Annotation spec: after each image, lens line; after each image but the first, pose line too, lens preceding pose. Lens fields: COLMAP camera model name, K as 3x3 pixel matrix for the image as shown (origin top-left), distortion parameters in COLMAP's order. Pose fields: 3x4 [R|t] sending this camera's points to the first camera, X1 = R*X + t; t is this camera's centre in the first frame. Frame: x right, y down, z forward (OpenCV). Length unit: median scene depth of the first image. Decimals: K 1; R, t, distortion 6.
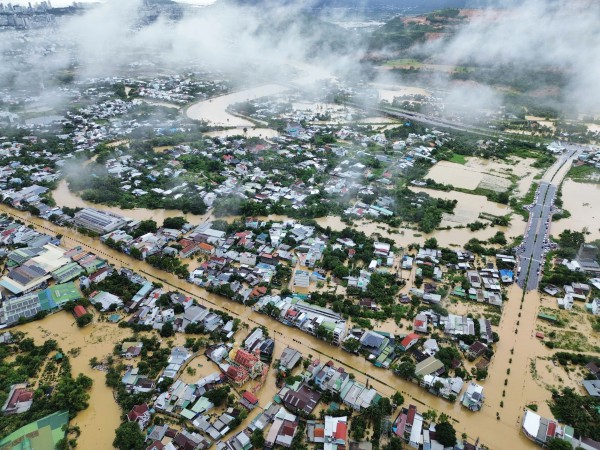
lens RADIAL K [[424.4, 0, 300.0], [0, 424.4, 225.0], [0, 0, 1]] dist [0.054971, -0.043713]
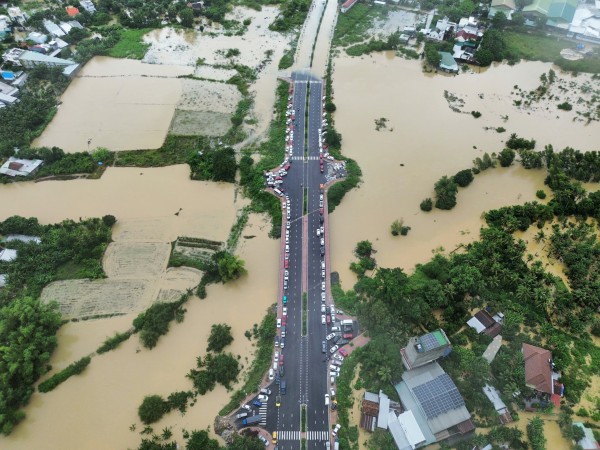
lens RADIAL K [[424.4, 0, 300.0], [0, 424.4, 225.0], [0, 0, 1]] dist [0.054971, -0.043713]
pose [[0.867025, -0.390262, 0.309778, 0.371587], [0.241561, 0.872993, 0.423711, -0.163765], [-0.435793, -0.292538, 0.851179, 0.567835]]
